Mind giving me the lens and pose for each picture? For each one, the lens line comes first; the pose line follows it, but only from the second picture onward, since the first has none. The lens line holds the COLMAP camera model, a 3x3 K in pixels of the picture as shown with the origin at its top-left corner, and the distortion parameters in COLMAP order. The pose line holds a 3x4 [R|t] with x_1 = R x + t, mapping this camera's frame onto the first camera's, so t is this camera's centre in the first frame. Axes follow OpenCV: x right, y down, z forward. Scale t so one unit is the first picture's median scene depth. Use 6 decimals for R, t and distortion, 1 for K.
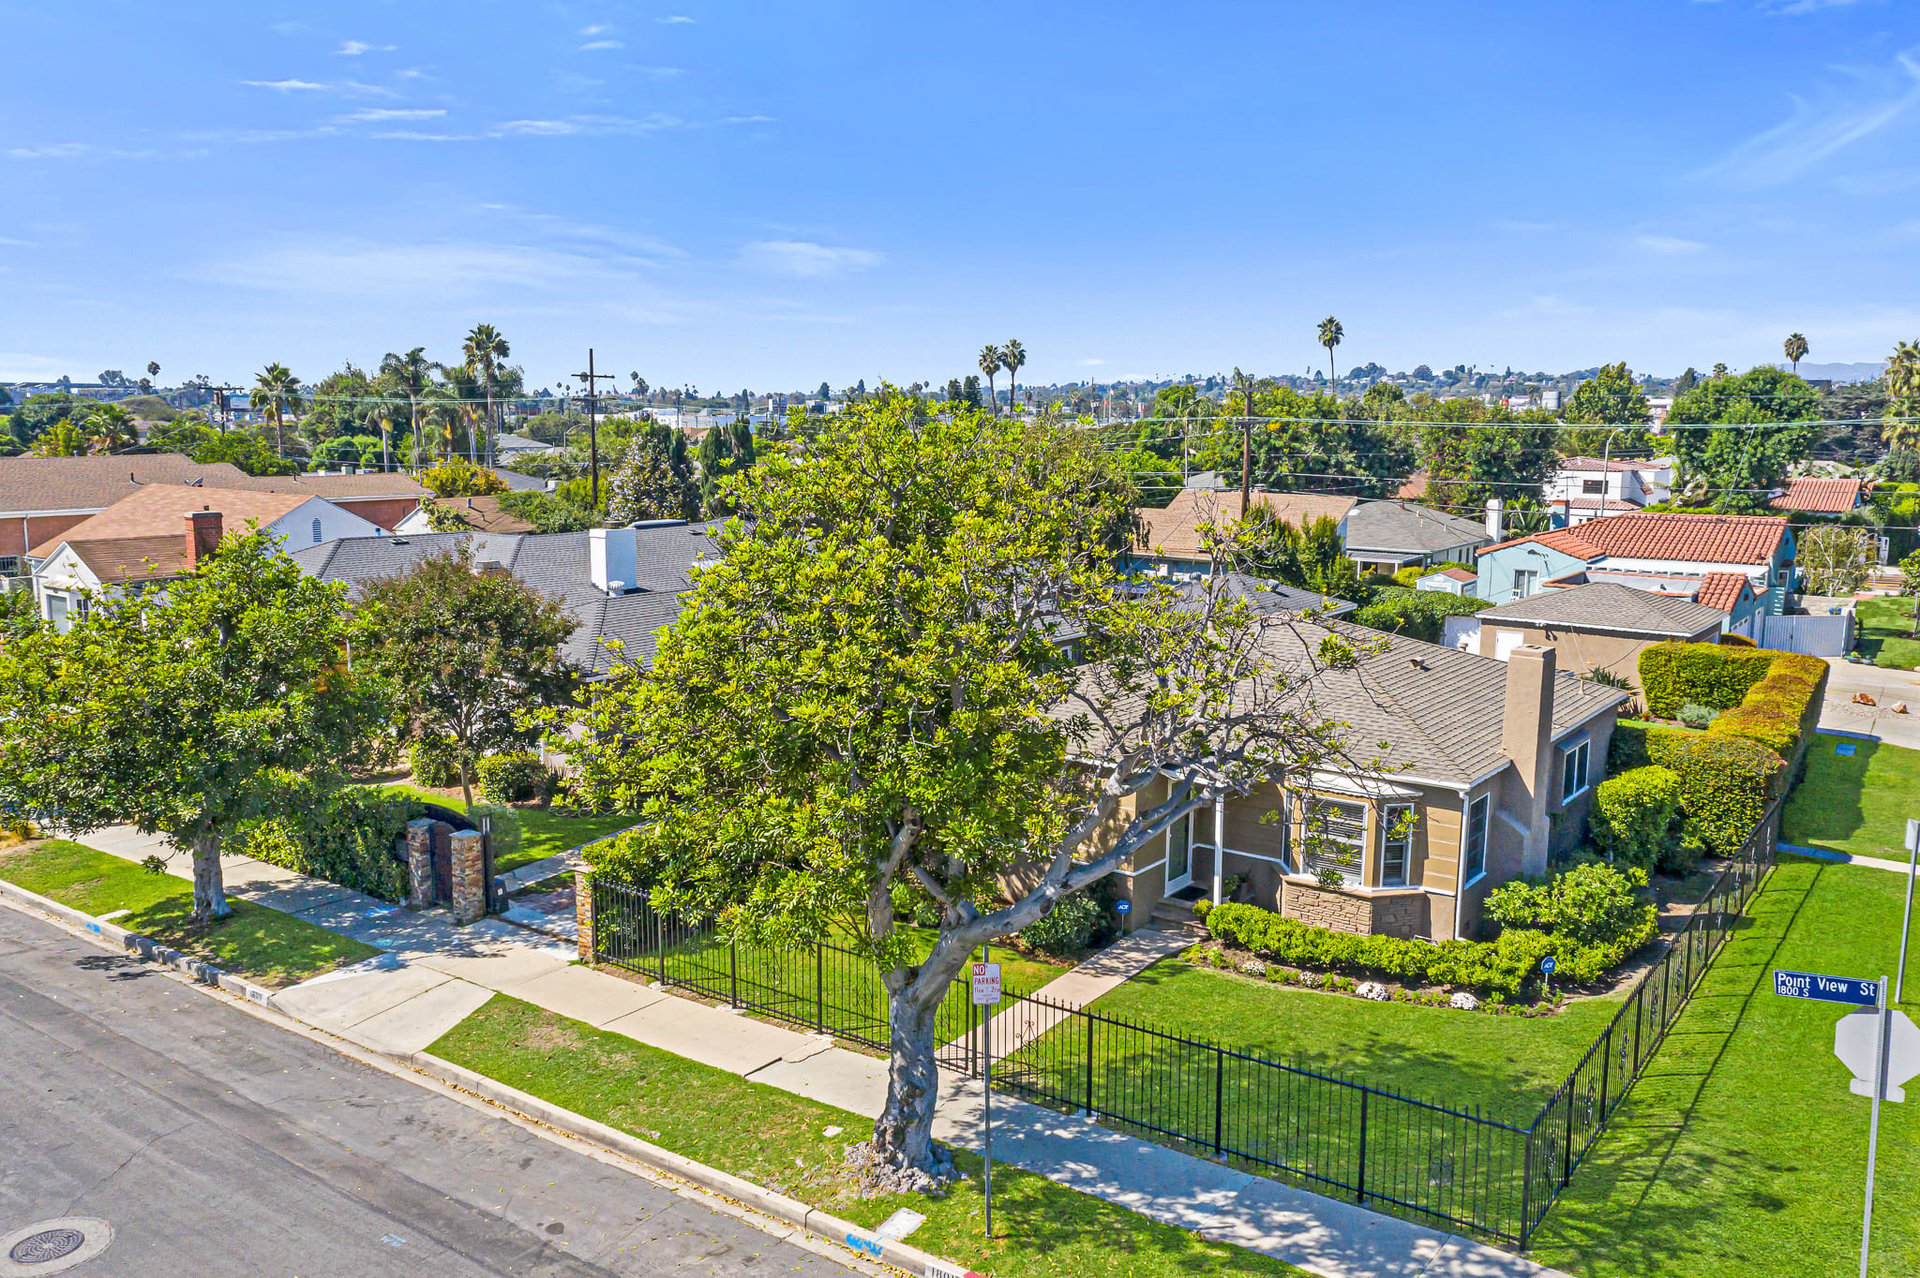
lens RADIAL K [[1501.1, 0, 970.8], [0, 1501.1, 633.1], [0, 0, 1]] dist [-0.009921, -0.001151]
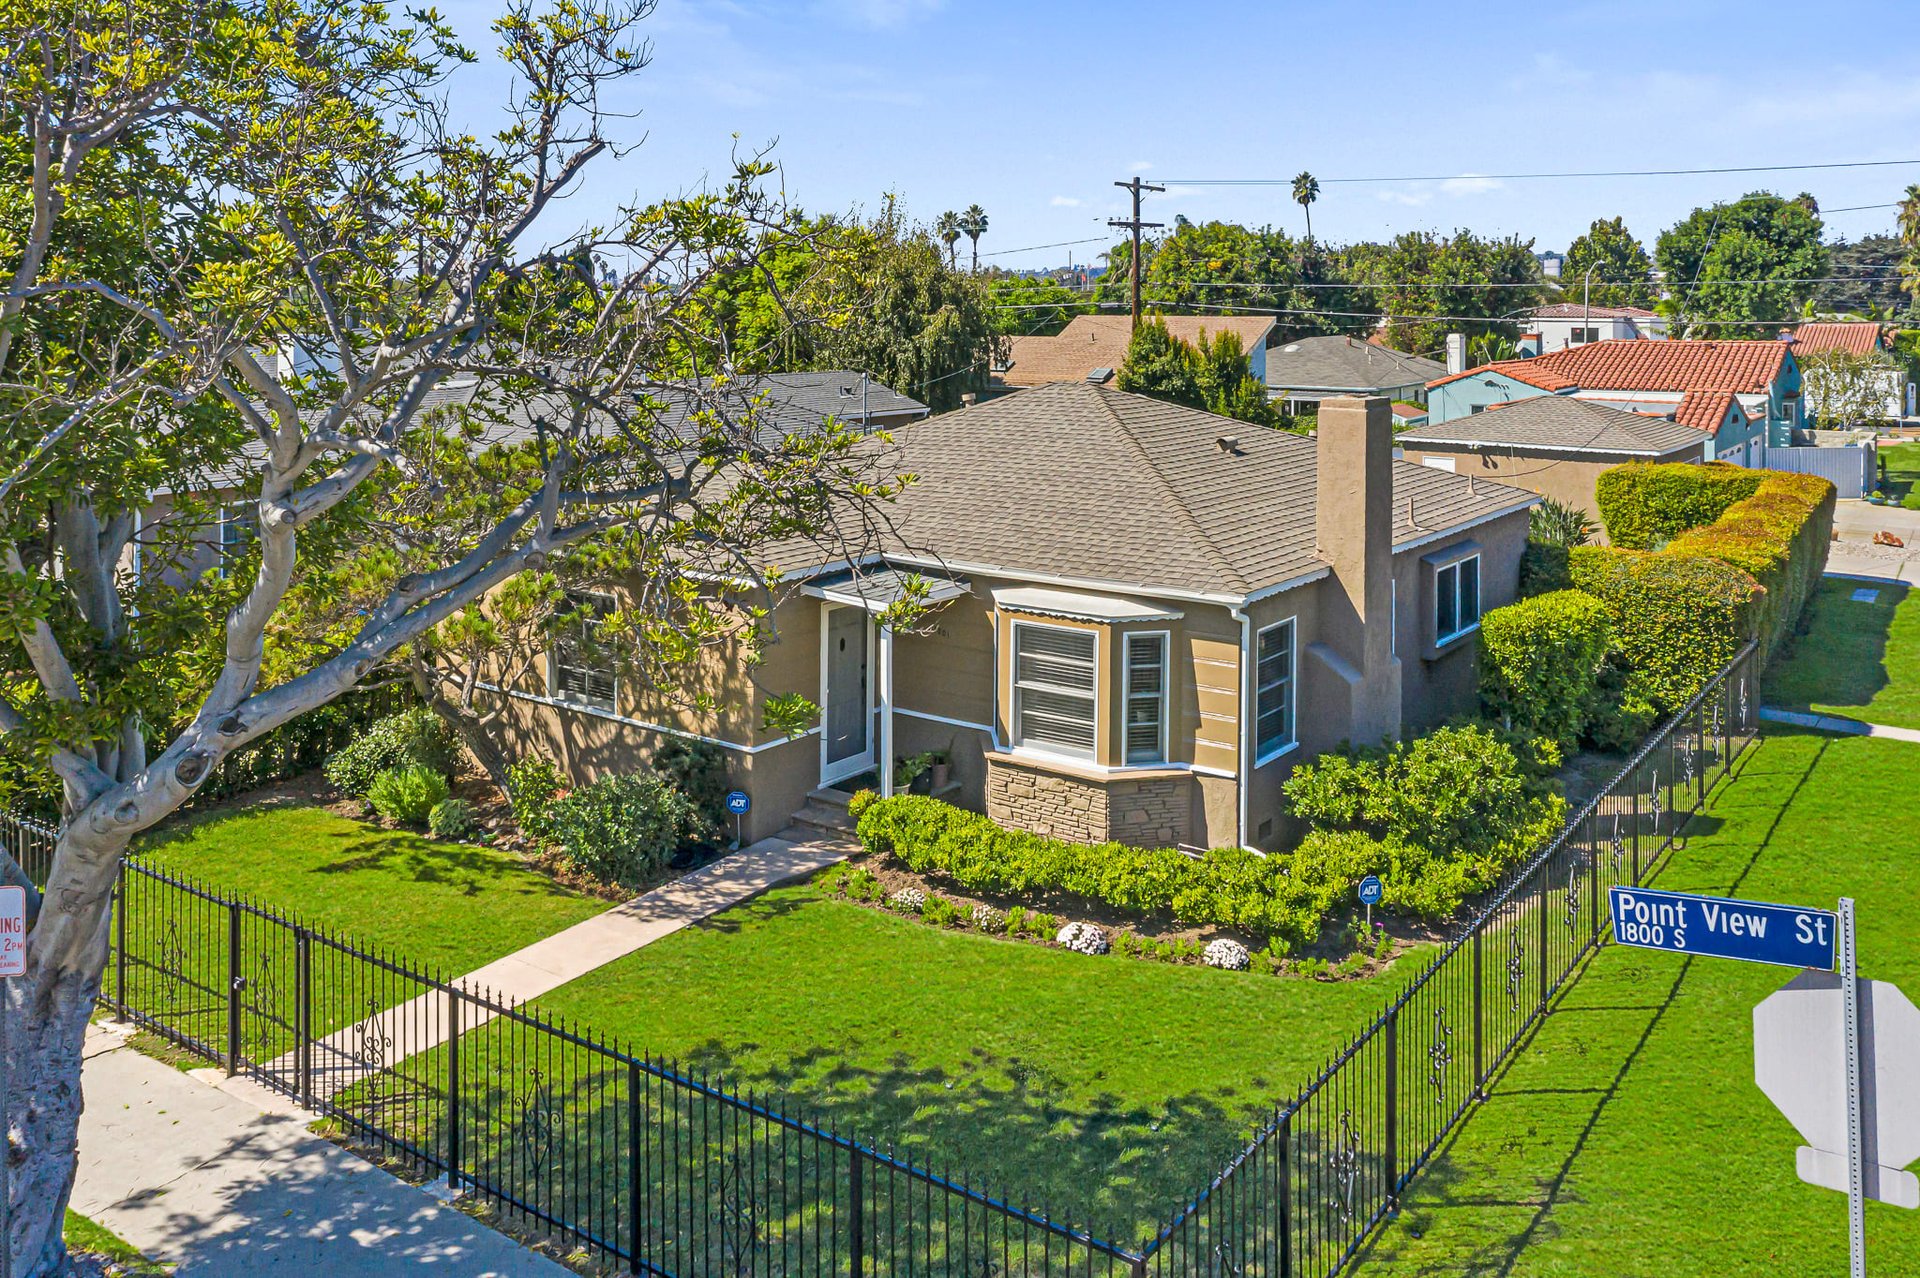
lens RADIAL K [[1593.1, 0, 971.4], [0, 1593.1, 274.6], [0, 0, 1]] dist [-0.006183, -0.002888]
pose [[0.999928, -0.005902, 0.010455, 0.151291], [0.007480, 0.987399, -0.158071, 0.051770], [-0.009390, 0.158137, 0.987372, 0.221091]]
